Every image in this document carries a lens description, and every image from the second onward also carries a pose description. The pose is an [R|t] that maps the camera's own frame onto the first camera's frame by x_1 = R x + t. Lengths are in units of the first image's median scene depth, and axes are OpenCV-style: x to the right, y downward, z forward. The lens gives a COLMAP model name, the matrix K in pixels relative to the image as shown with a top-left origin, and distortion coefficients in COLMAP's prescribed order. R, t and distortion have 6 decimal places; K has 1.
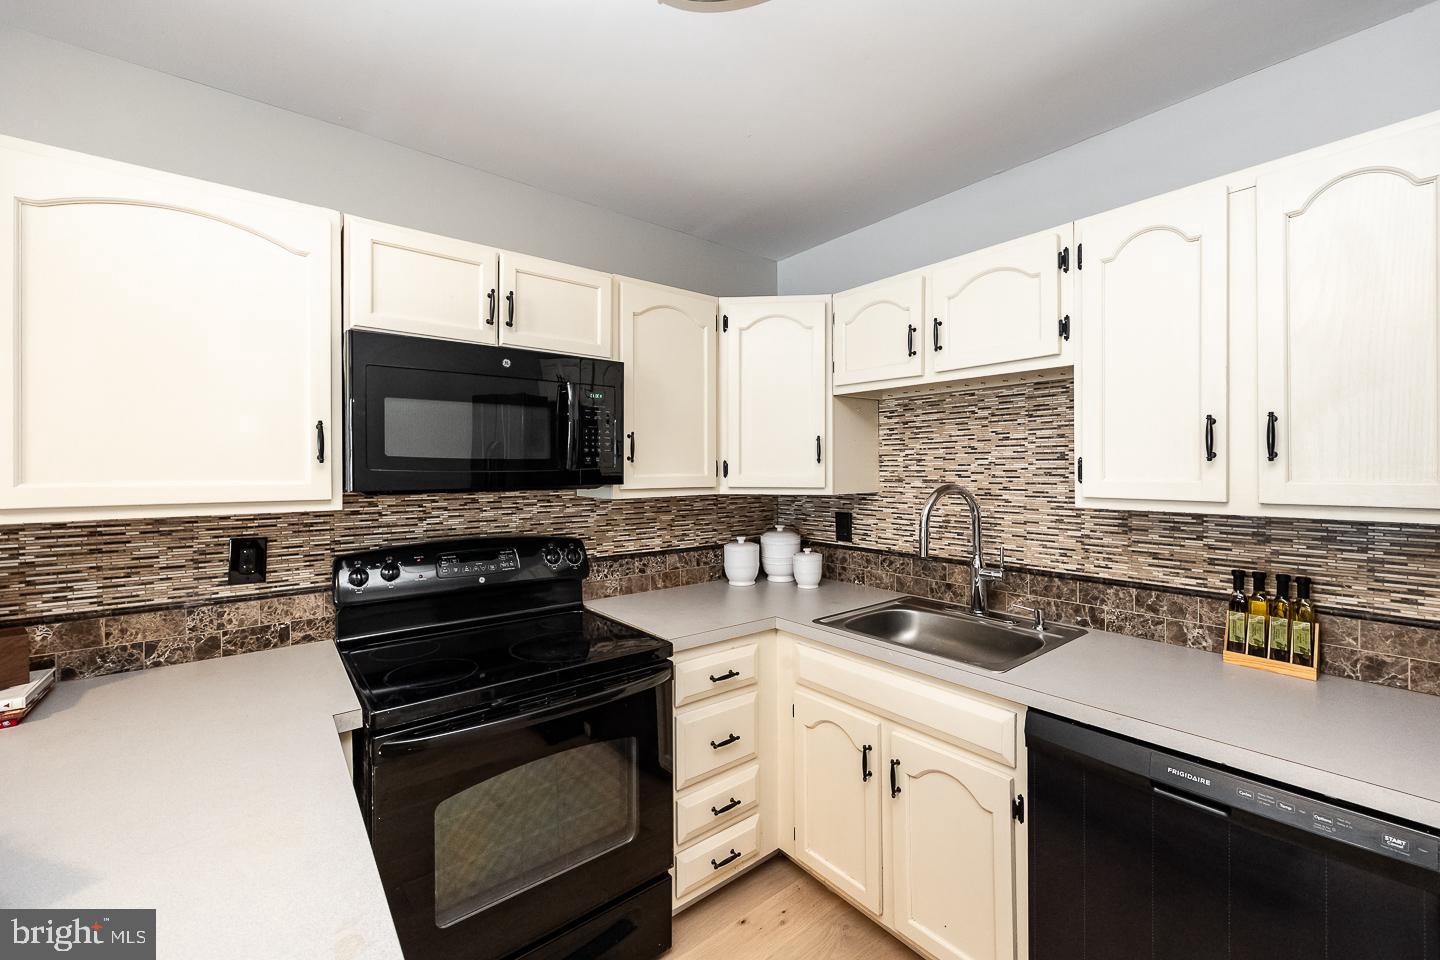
lens RADIAL K [[581.4, 0, 726.6], [0, 581.4, 471.2], [0, 0, 1]] dist [-0.003892, 0.000560]
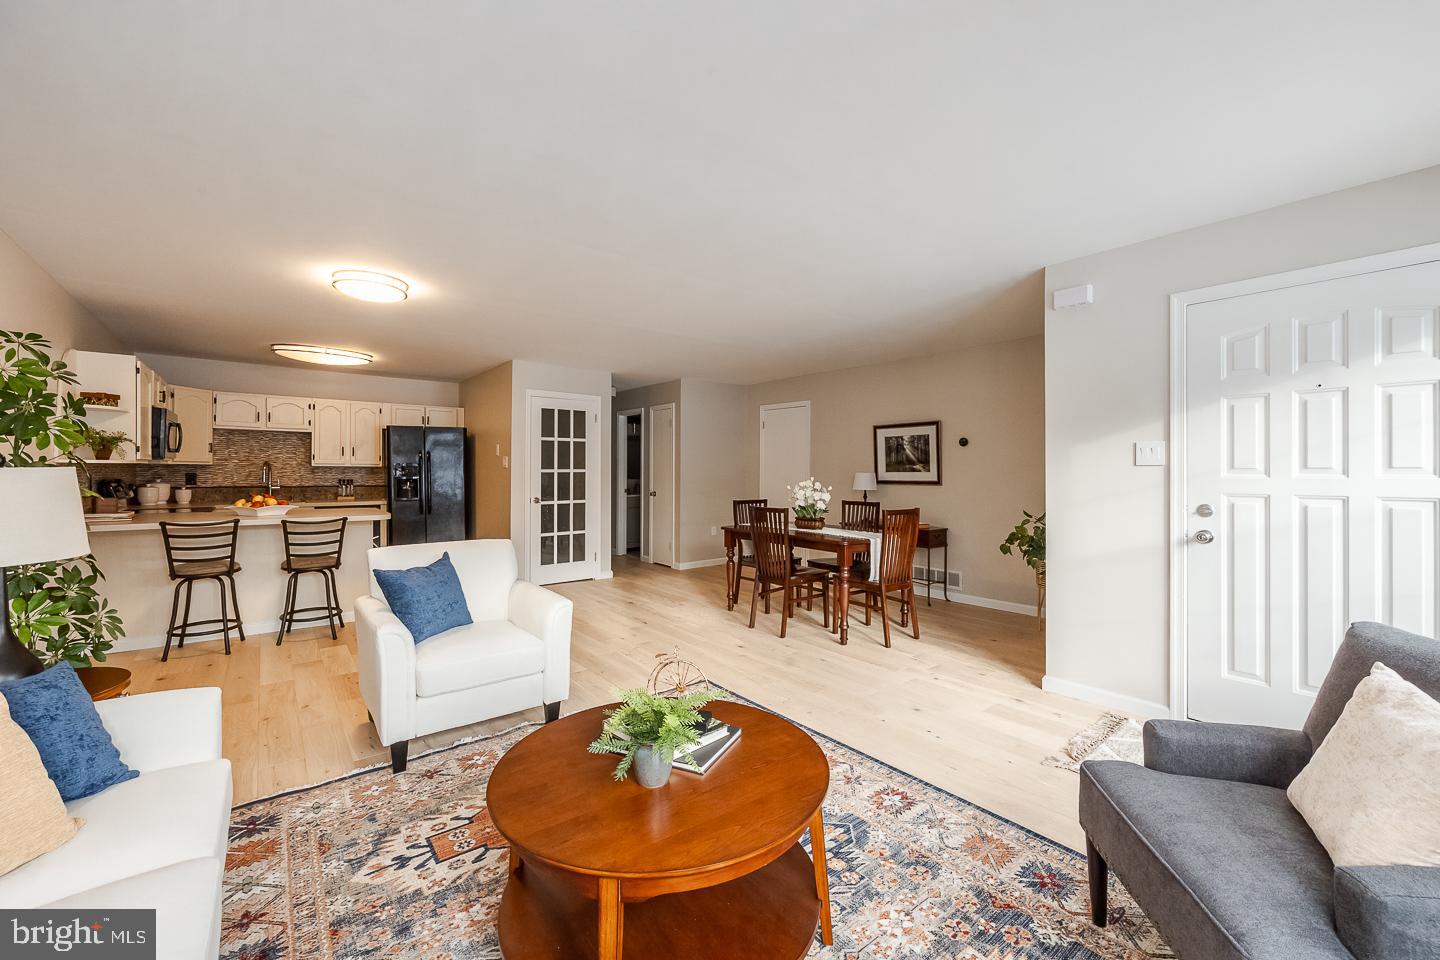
lens RADIAL K [[581.4, 0, 720.1], [0, 581.4, 472.4], [0, 0, 1]] dist [-0.003892, 0.000560]
pose [[0.020018, -0.001138, 0.999799, -2.932003], [-0.003479, 0.999993, 0.001208, 0.077479], [-0.999794, -0.003502, 0.020014, -1.688731]]
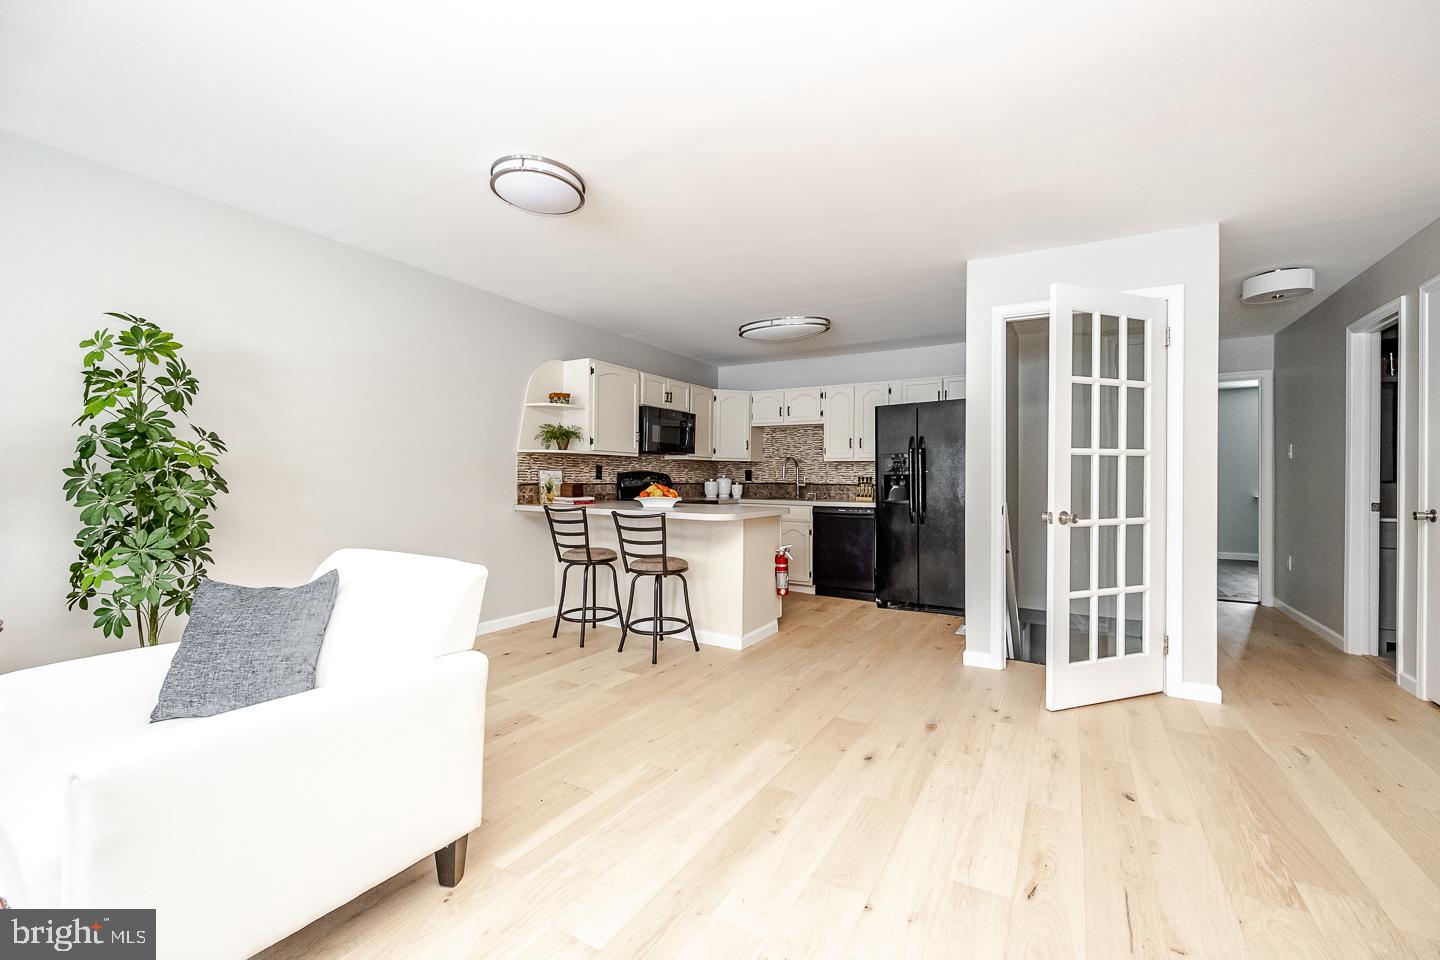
lens RADIAL K [[581.4, 0, 729.2], [0, 581.4, 477.2], [0, 0, 1]] dist [-0.003892, 0.000560]
pose [[0.939417, 0.011766, 0.342574, -1.055113], [-0.010095, 0.999927, -0.006659, 0.164268], [-0.342627, 0.002797, 0.939467, -1.942034]]
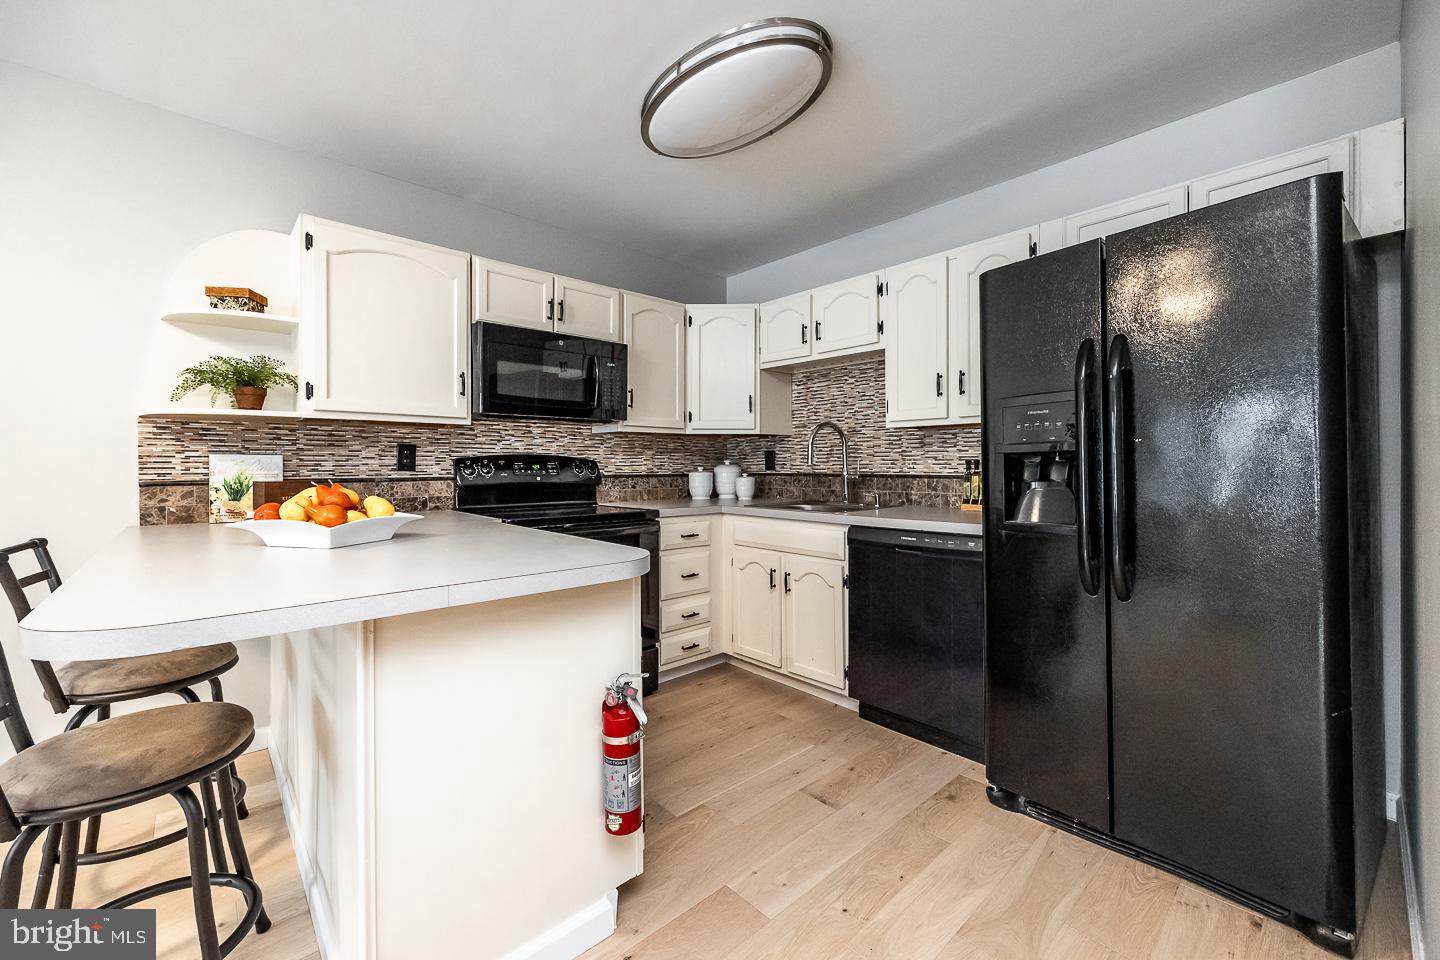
lens RADIAL K [[581.4, 0, 730.2], [0, 581.4, 469.4], [0, 0, 1]] dist [-0.003892, 0.000560]
pose [[0.997519, 0.000651, 0.070402, -0.005041], [-0.000919, 0.999992, 0.003784, 0.152588], [-0.070399, -0.003839, 0.997512, -0.629099]]
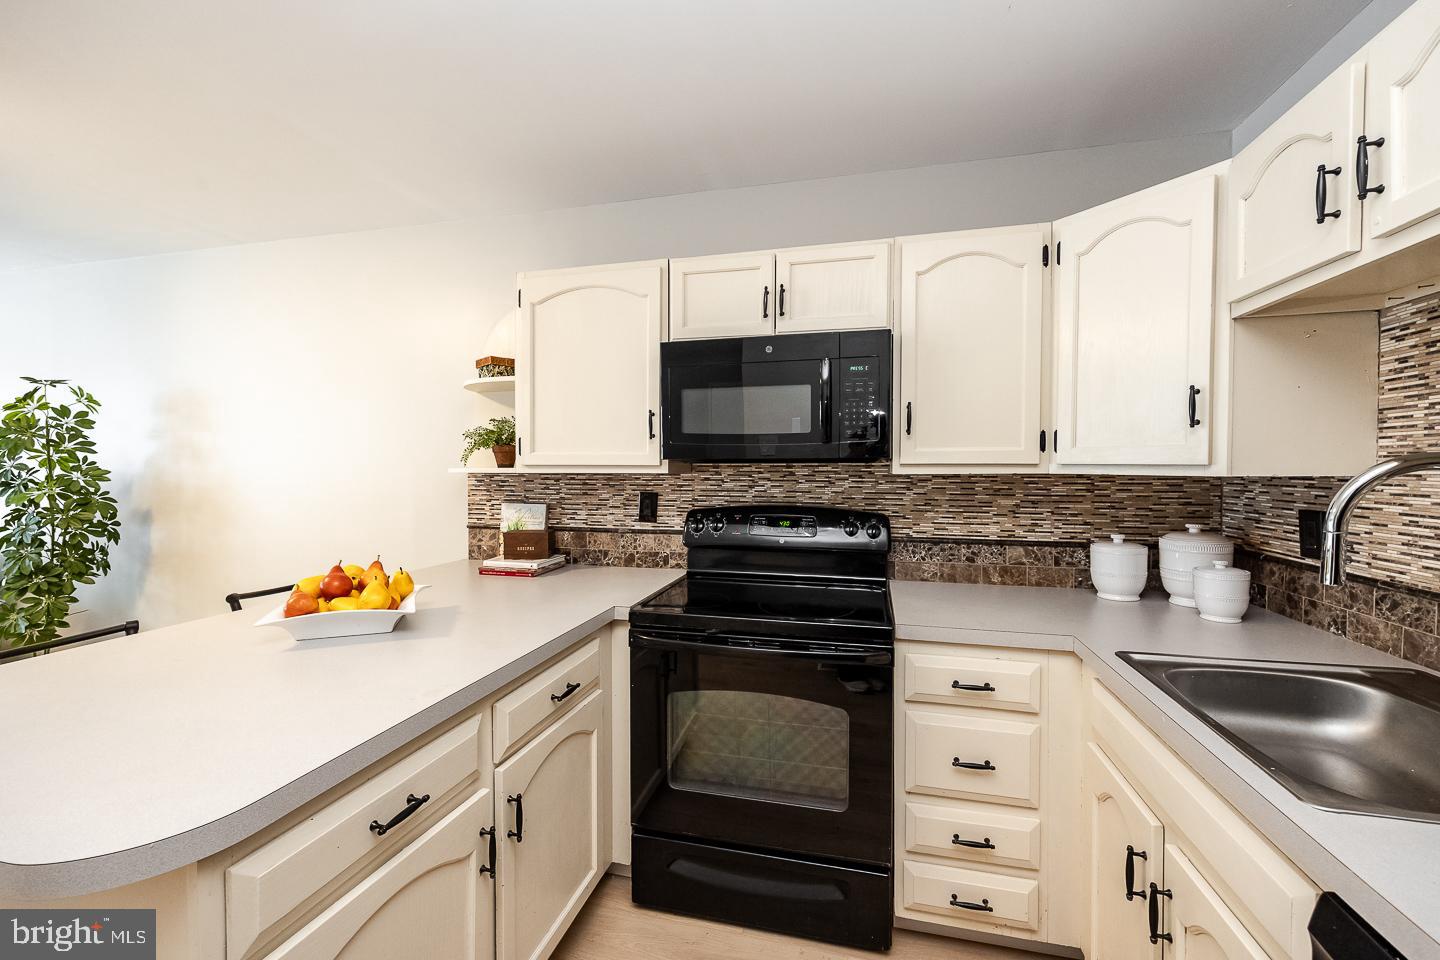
lens RADIAL K [[581.4, 0, 724.8], [0, 581.4, 479.4], [0, 0, 1]] dist [-0.003892, 0.000560]
pose [[0.598309, 0.022151, -0.800959, 0.427435], [-0.005512, 0.999708, 0.023530, 0.037950], [0.801246, -0.009663, 0.598257, 0.213287]]
